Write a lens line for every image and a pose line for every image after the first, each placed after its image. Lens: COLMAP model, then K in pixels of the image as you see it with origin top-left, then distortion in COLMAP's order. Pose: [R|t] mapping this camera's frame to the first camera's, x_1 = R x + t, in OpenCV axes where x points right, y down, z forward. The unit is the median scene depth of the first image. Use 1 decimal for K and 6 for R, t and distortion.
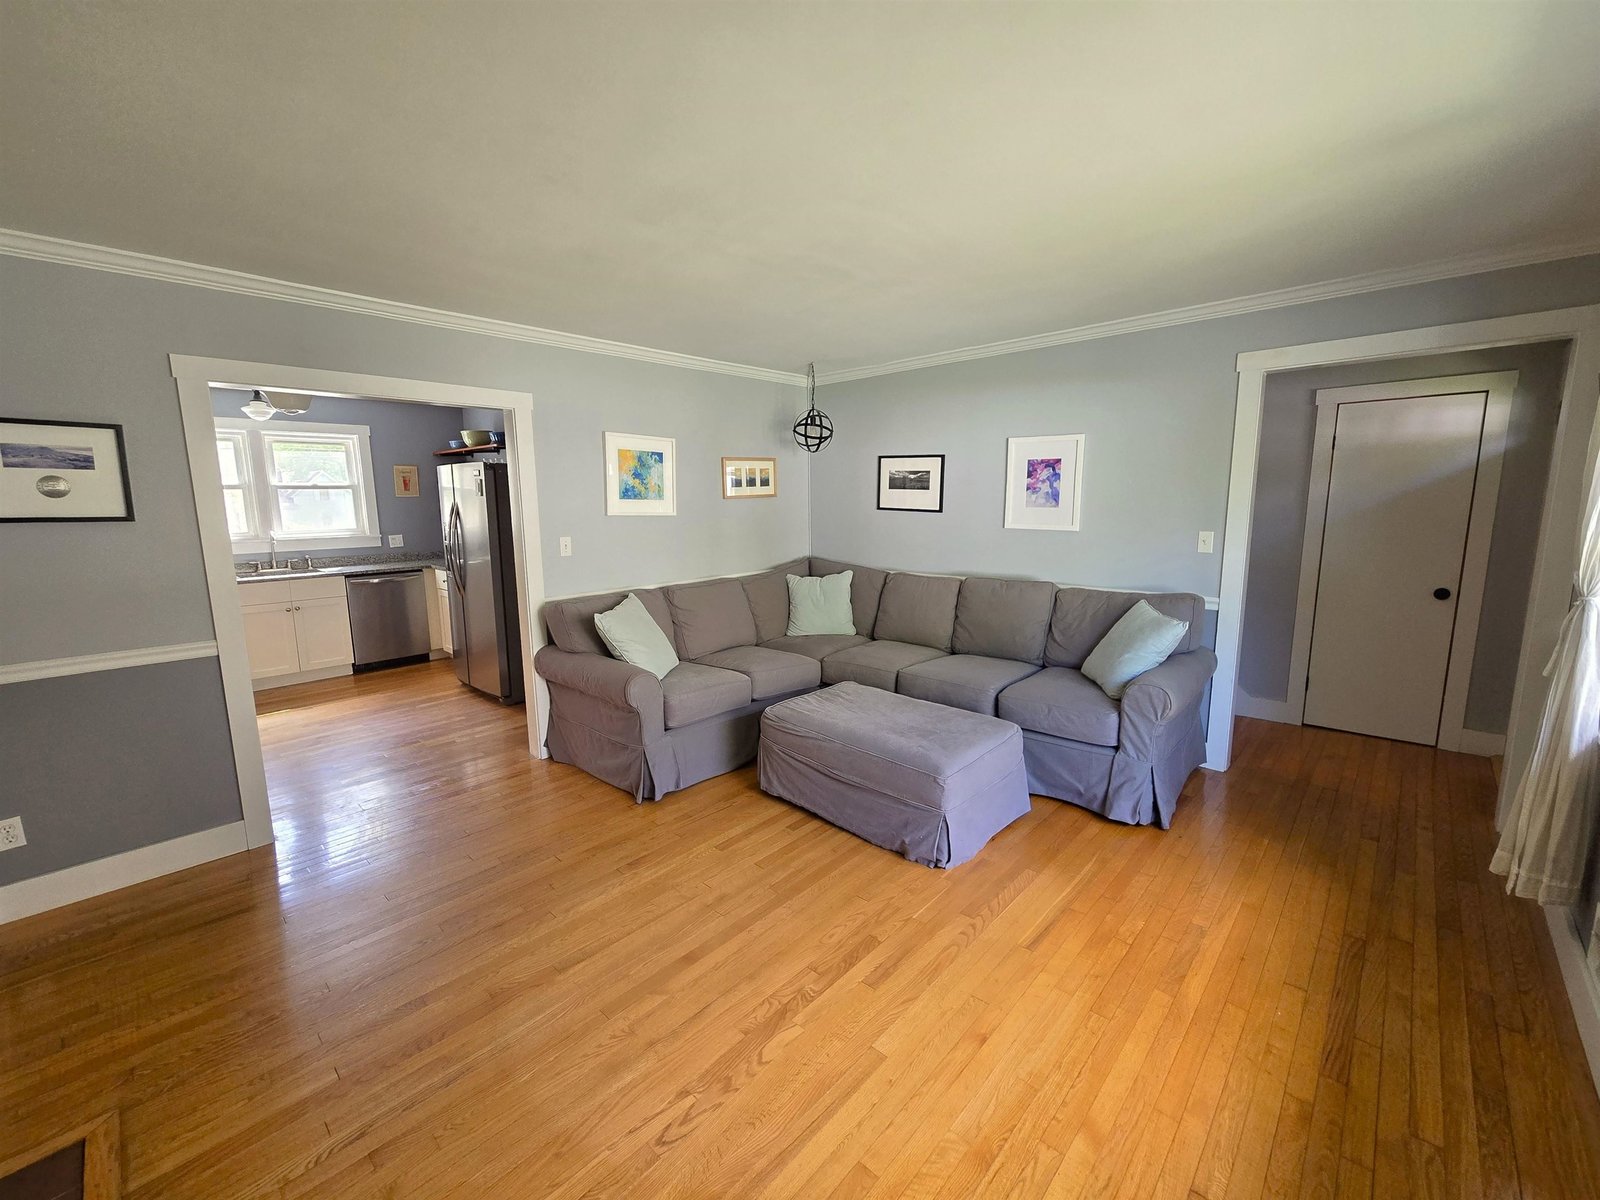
lens RADIAL K [[657.7, 0, 798.3], [0, 657.7, 596.7], [0, 0, 1]] dist [-0.004212, 0.002137]
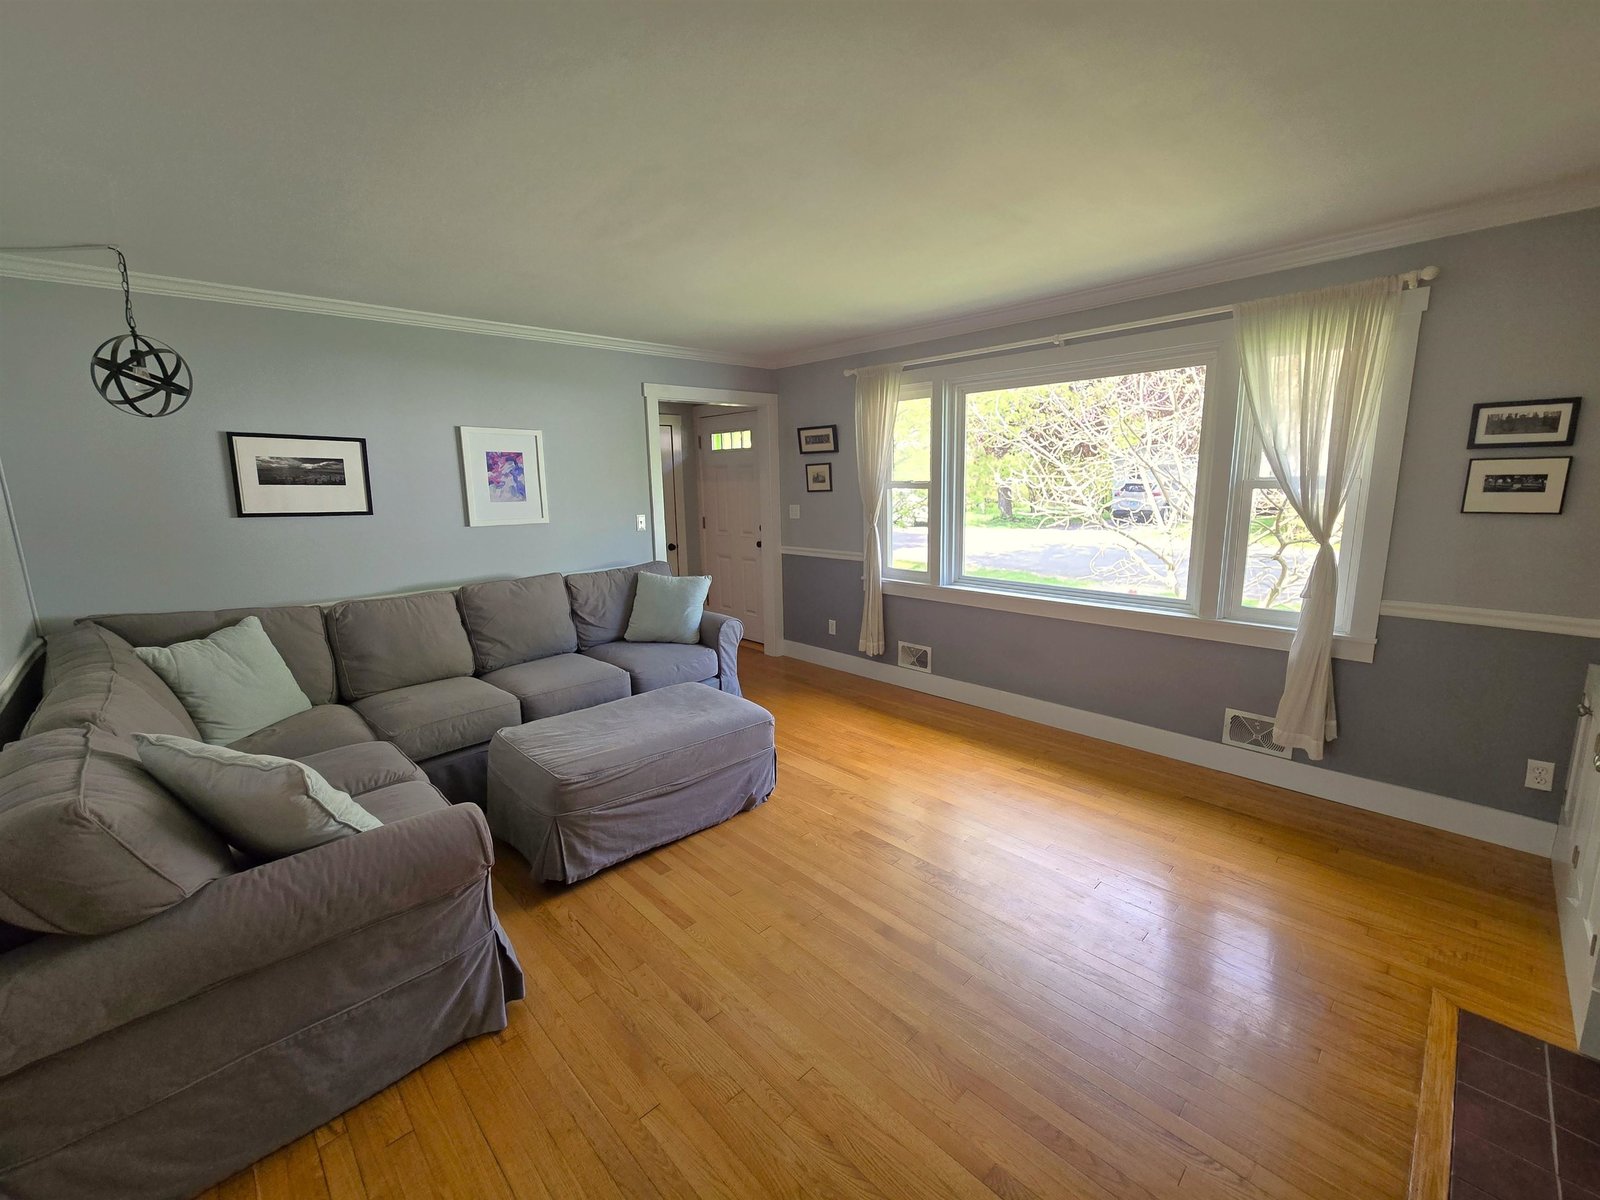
lens RADIAL K [[657.7, 0, 802.7], [0, 657.7, 598.8], [0, 0, 1]] dist [-0.004212, 0.002137]
pose [[0.050787, -0.170276, 0.984087, -0.593610], [0.171158, 0.972264, 0.159398, -0.077485], [-0.983934, 0.160339, 0.078522, 0.520942]]
